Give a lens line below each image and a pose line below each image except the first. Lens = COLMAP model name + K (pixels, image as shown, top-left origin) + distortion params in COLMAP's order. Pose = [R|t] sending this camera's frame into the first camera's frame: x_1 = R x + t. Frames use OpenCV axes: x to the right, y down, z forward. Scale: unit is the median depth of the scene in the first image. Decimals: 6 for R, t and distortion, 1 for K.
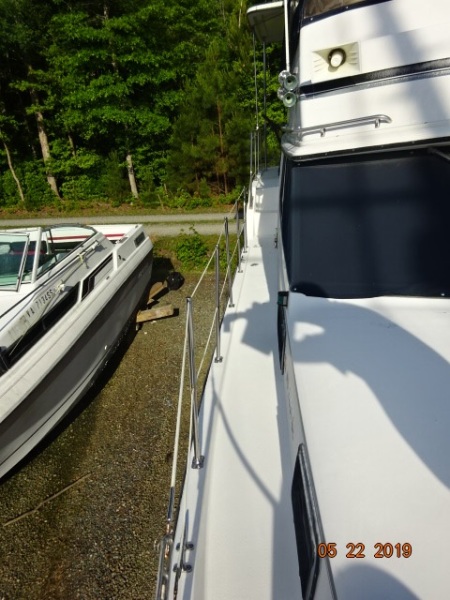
lens RADIAL K [[444.7, 0, 222.9], [0, 444.7, 295.5], [0, 0, 1]] dist [0.006946, -0.001587]
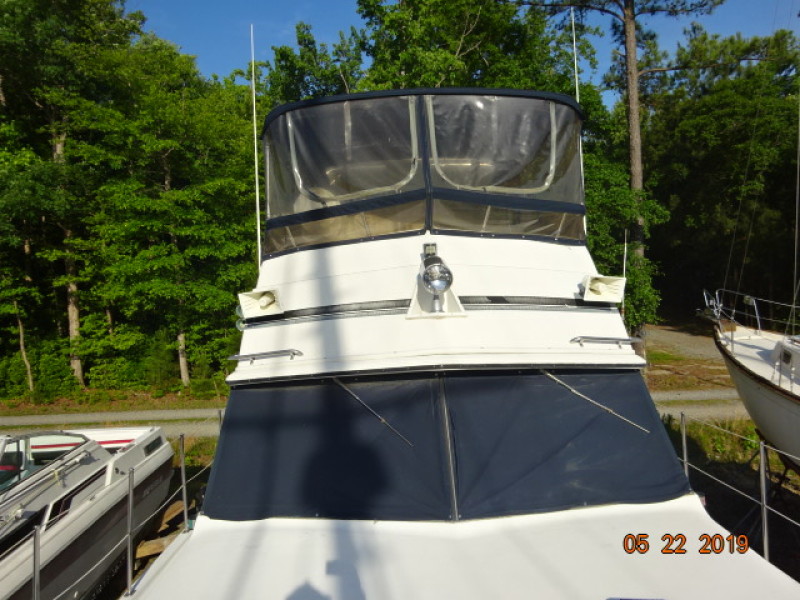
lens RADIAL K [[592.9, 0, 400.0], [0, 592.9, 300.0], [0, 0, 1]] dist [0.006946, -0.001587]
pose [[0.993877, 0.012431, 0.109792, 0.070147], [0.025462, 0.941140, -0.337055, -0.000293], [-0.107520, 0.337787, 0.935061, -0.077140]]
